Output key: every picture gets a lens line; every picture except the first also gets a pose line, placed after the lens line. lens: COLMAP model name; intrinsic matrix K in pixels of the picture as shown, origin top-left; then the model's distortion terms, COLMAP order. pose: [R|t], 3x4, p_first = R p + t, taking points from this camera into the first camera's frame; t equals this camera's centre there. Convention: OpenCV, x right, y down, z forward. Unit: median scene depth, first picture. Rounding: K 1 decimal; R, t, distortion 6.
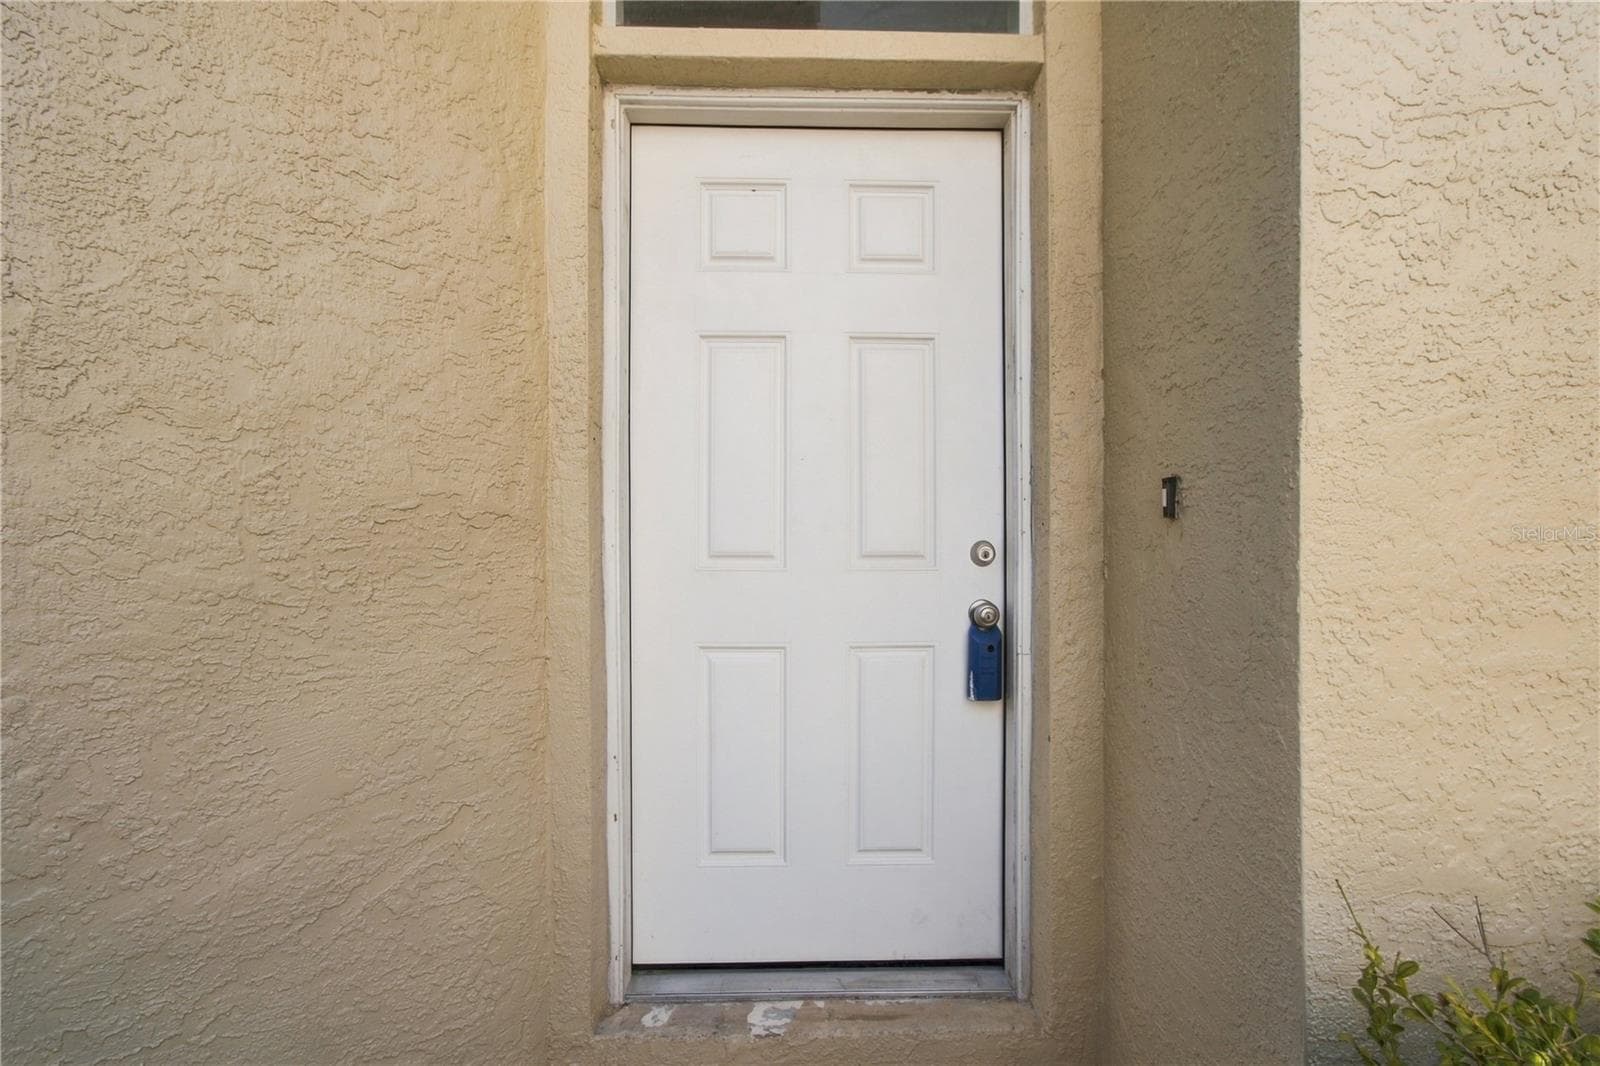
lens RADIAL K [[828.9, 0, 799.7], [0, 828.9, 550.1], [0, 0, 1]] dist [0.028103, 0.000126]
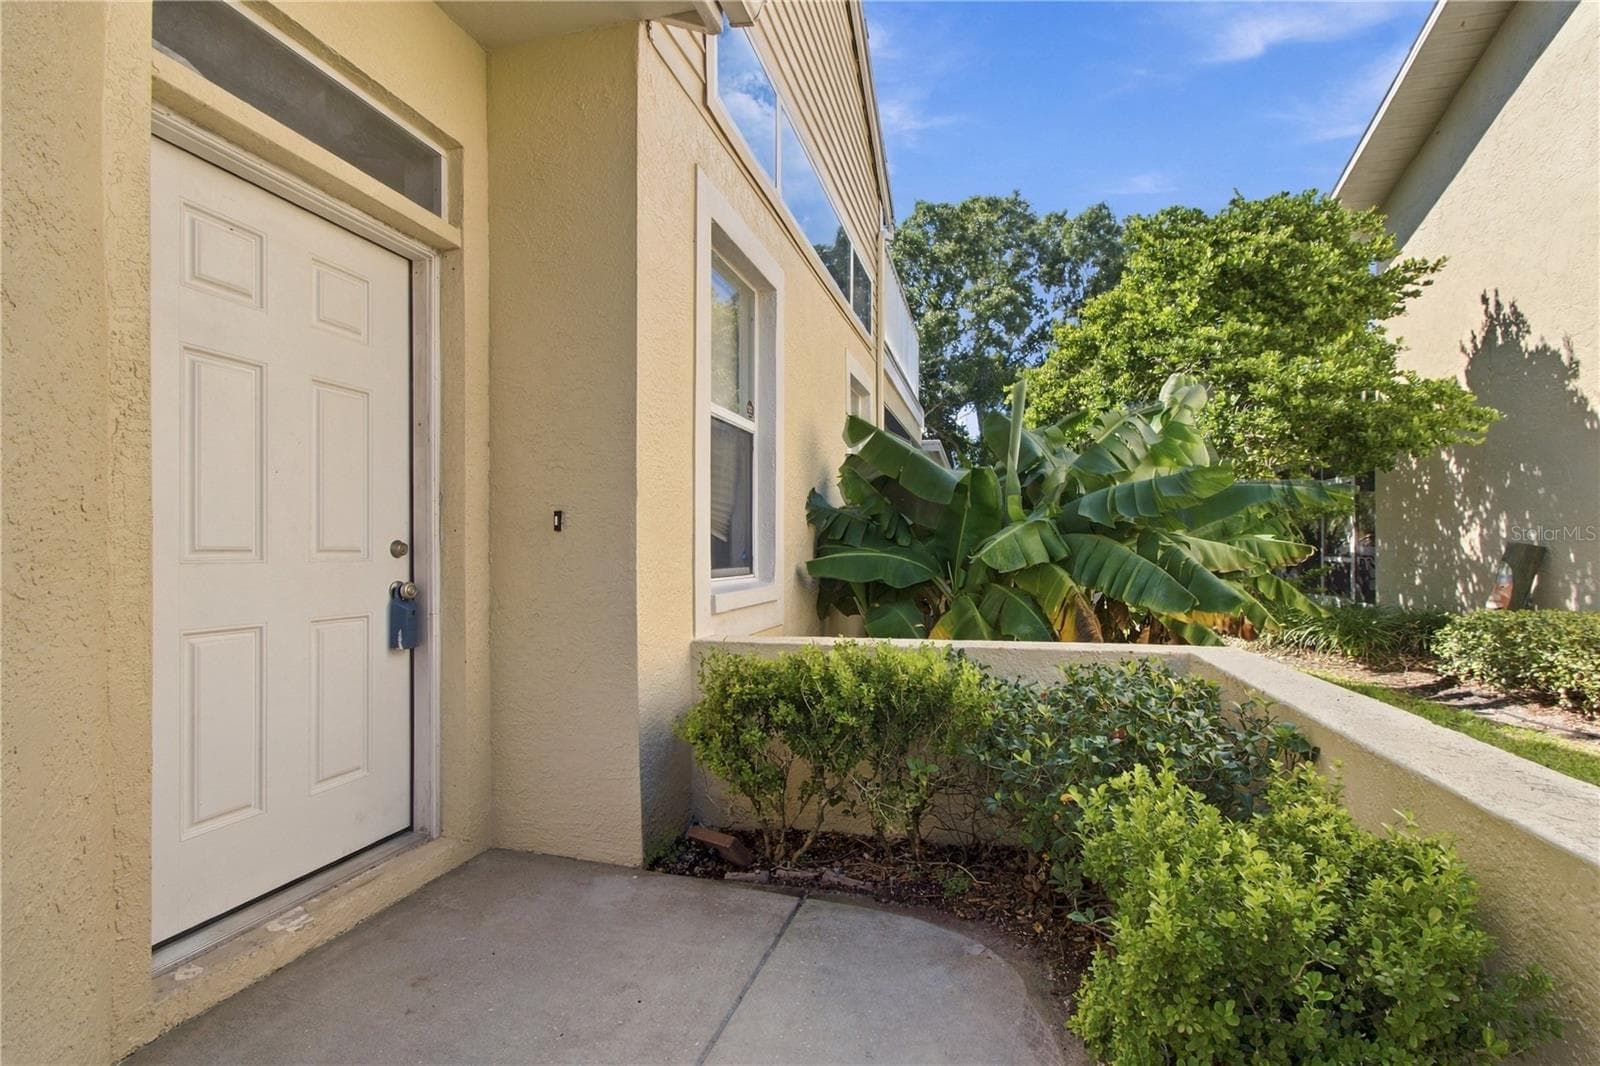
lens RADIAL K [[719.3, 0, 811.8], [0, 719.3, 537.7], [0, 0, 1]] dist [-0.012632, 0.000346]
pose [[0.270987, 0.016574, 0.962440, -0.799613], [-0.003154, 0.999862, -0.016331, 0.002955], [-0.962578, 0.001390, 0.271002, -0.027982]]
